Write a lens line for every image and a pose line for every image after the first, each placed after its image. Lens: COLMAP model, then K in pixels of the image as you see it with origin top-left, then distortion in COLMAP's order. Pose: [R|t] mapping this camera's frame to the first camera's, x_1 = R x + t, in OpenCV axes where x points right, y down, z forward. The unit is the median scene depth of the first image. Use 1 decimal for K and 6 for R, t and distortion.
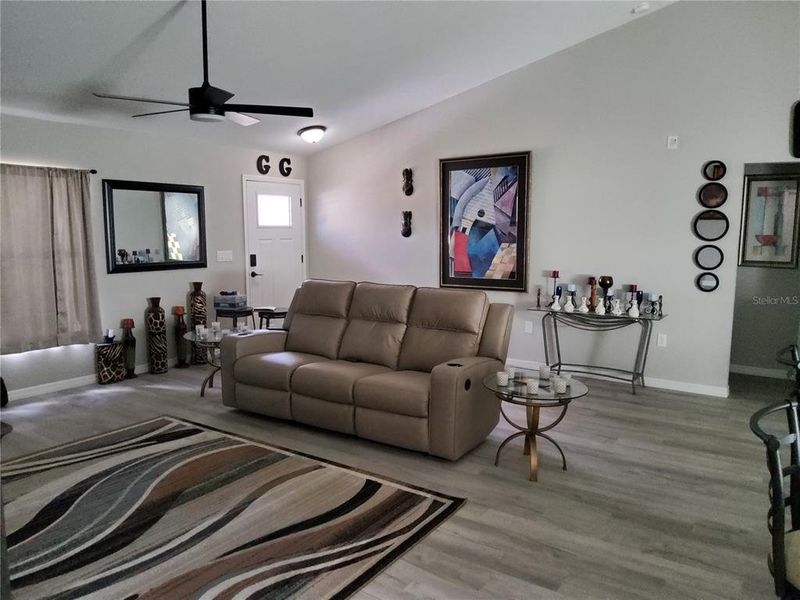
lens RADIAL K [[595.6, 0, 404.4], [0, 595.6, 300.0], [0, 0, 1]] dist [0.084622, -0.120699]
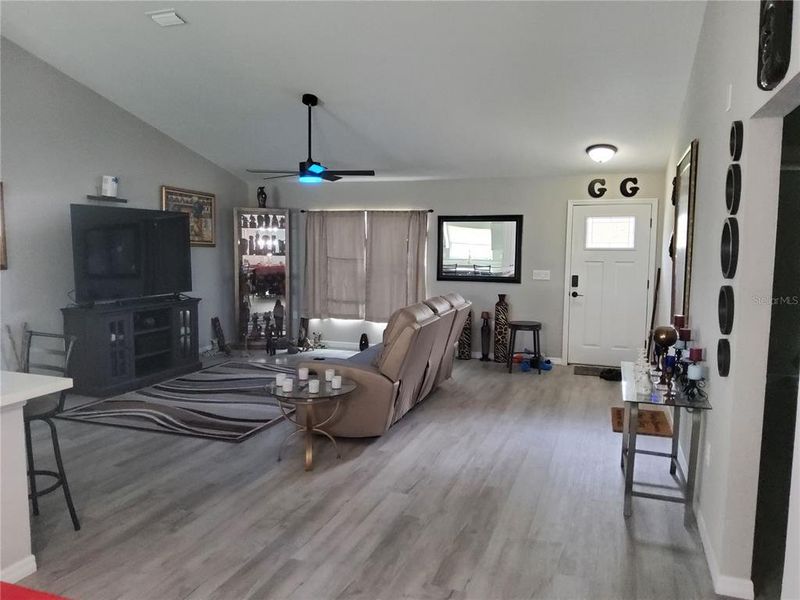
lens RADIAL K [[595.6, 0, 404.4], [0, 595.6, 300.0], [0, 0, 1]] dist [0.084622, -0.120699]
pose [[0.246760, 0.081788, -0.965619, 0.861307], [-0.130720, 0.990134, 0.050459, -0.059703], [0.960220, 0.113774, 0.255017, 0.568926]]
